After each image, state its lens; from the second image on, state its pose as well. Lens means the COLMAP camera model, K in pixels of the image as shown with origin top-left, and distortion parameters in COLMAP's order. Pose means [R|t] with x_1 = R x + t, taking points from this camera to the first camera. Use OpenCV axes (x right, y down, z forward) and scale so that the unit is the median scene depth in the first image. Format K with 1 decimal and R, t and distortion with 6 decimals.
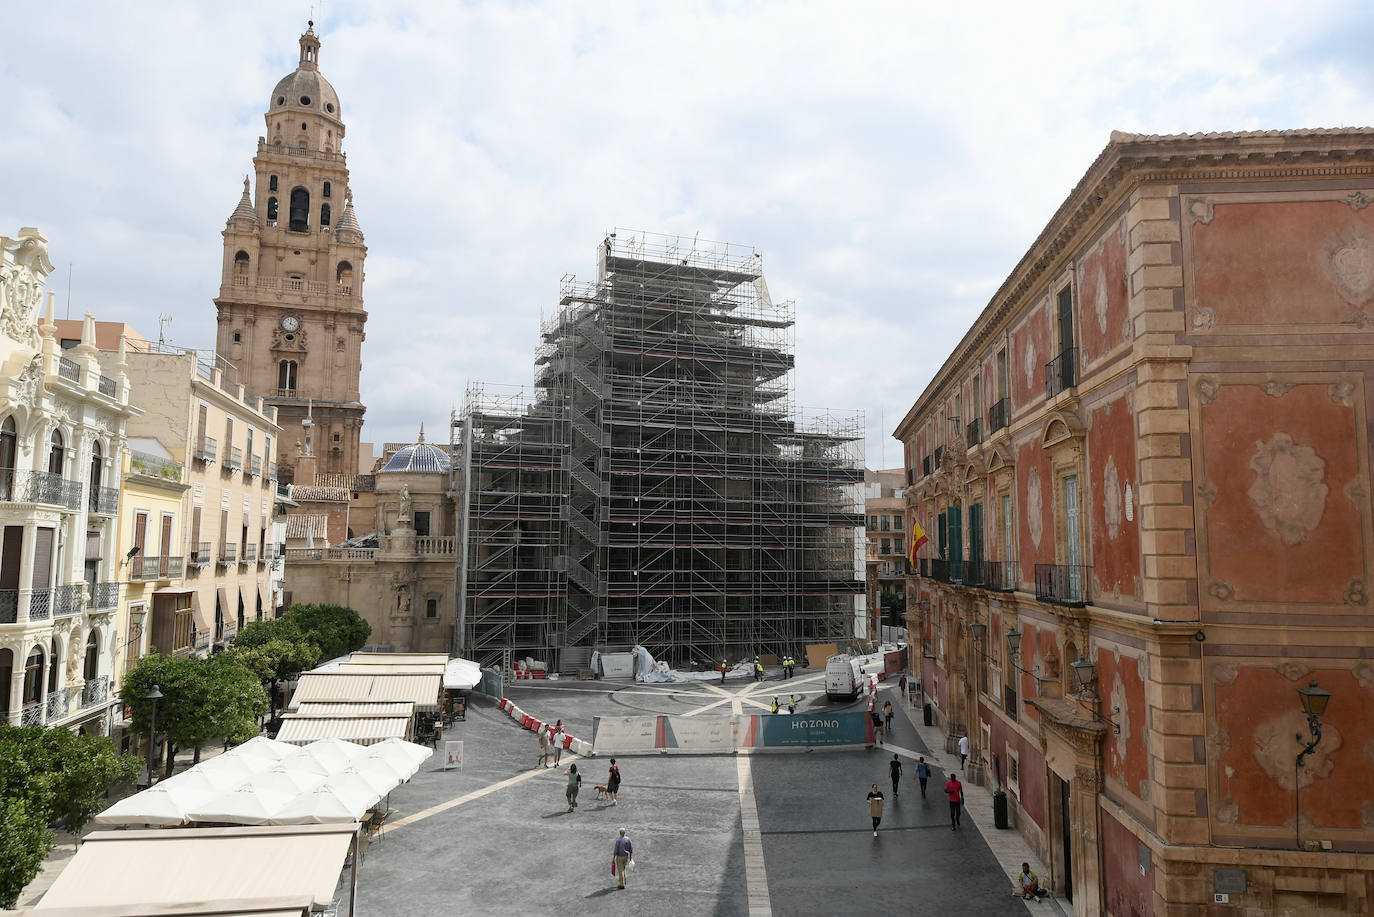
lens RADIAL K [[938.2, 0, 692.3], [0, 938.2, 447.5], [0, 0, 1]] dist [0.000271, -0.008833]
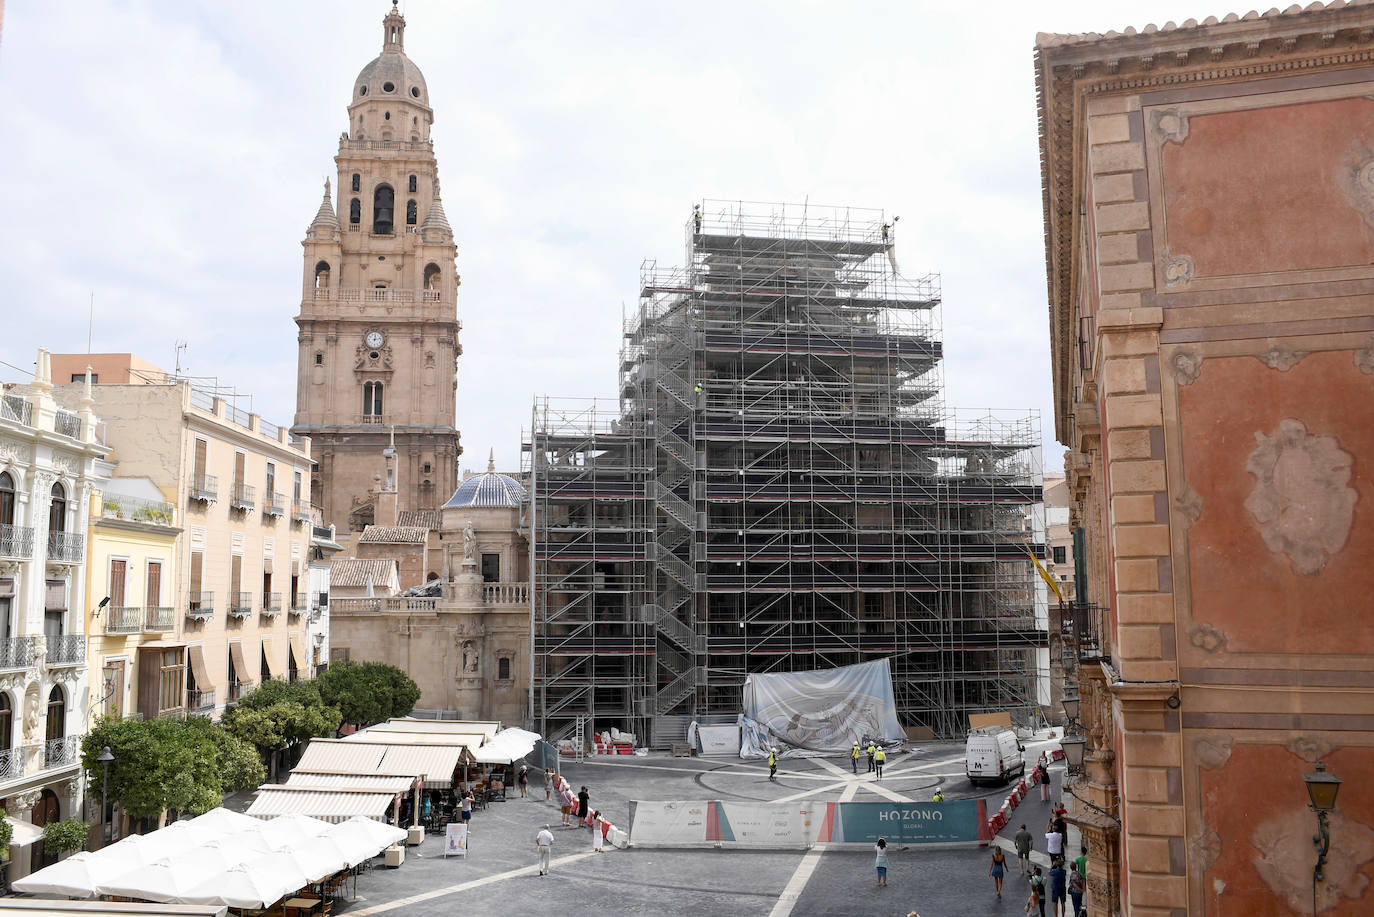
lens RADIAL K [[1169.1, 0, 656.7], [0, 1169.1, 438.5], [0, 0, 1]] dist [-0.127076, 0.095533]
pose [[0.976170, -0.041450, -0.213014, 0.085508], [0.035907, 0.998910, -0.029823, 0.001861], [0.214018, 0.021463, 0.976594, 0.009714]]
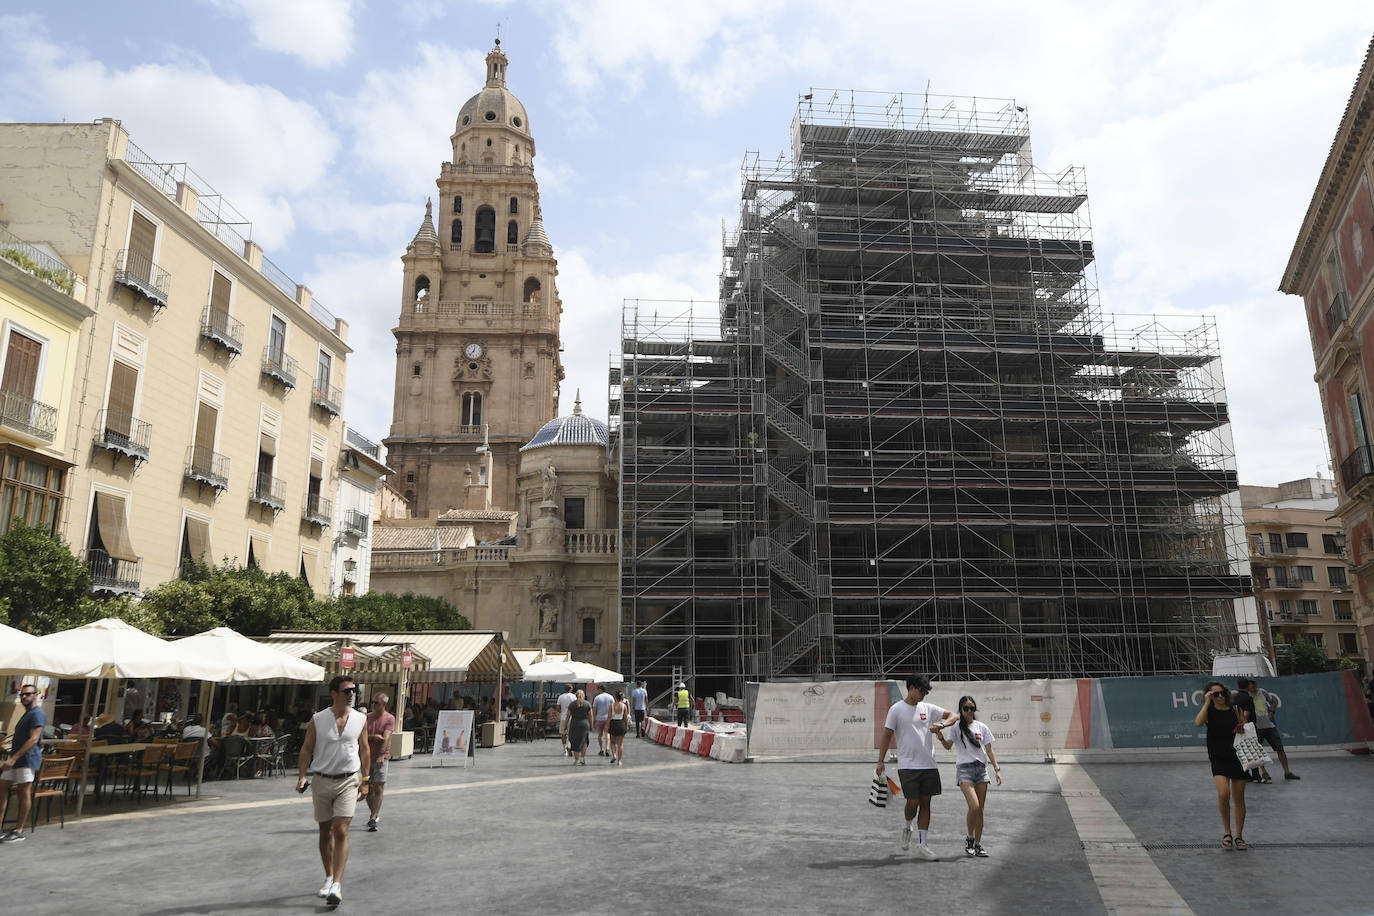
lens RADIAL K [[1013.2, 0, 707.1], [0, 1013.2, 422.1], [0, 0, 1]] dist [0.000478, -0.006641]
pose [[0.964731, -0.085771, -0.248873, 0.012857], [0.049332, 0.987587, -0.149127, 0.134633], [0.258574, 0.131590, 0.956987, 0.268838]]
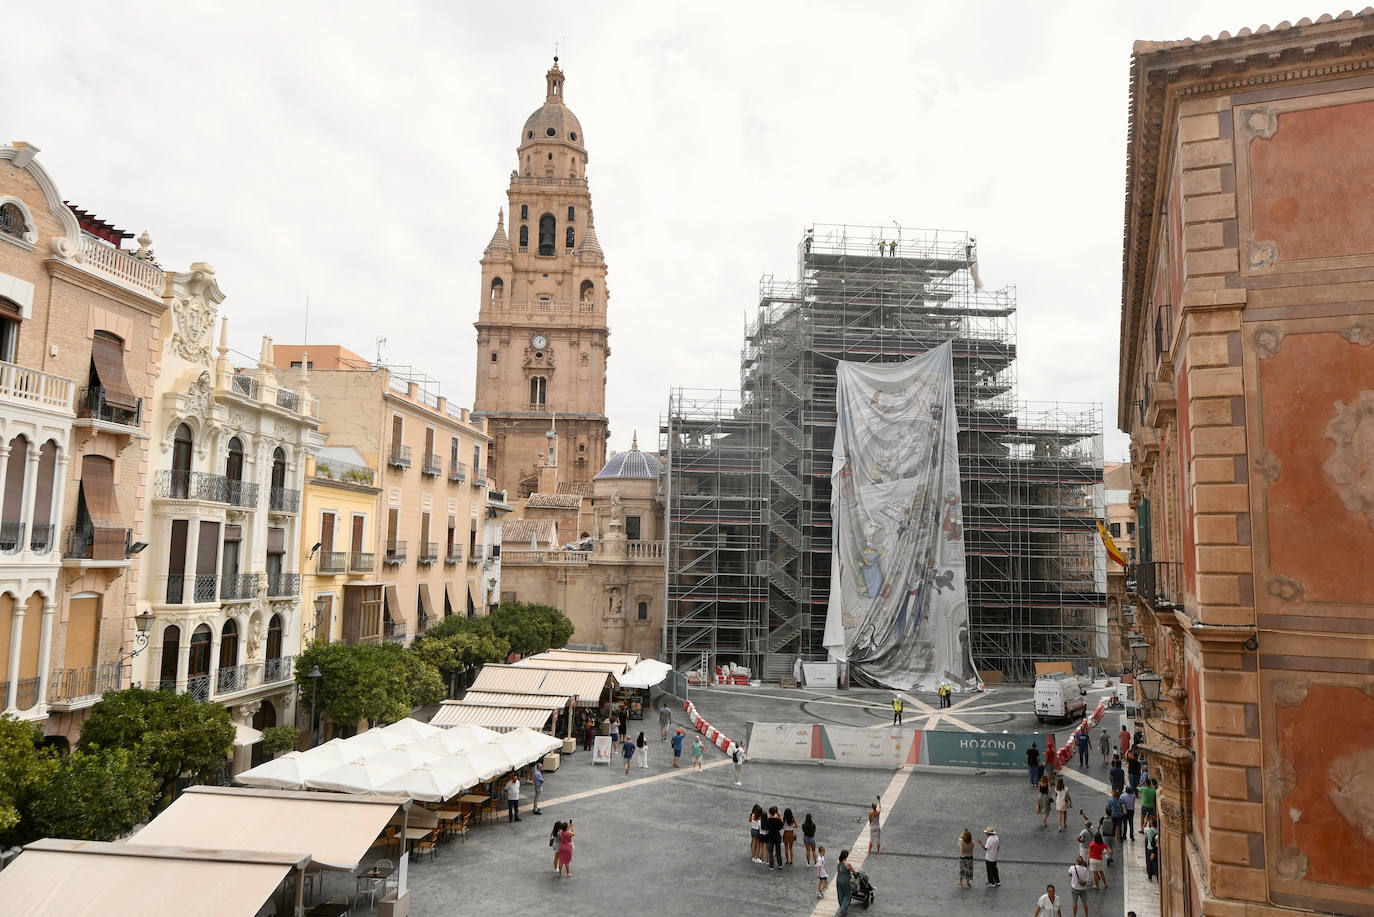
lens RADIAL K [[956.2, 0, 696.3], [0, 956.2, 447.8], [0, 0, 1]] dist [0.000978, -0.010774]
pose [[0.958187, -0.022811, -0.285233, 0.079460], [0.020099, 0.999721, -0.012430, 0.007923], [0.285437, 0.006177, 0.958378, 0.017106]]
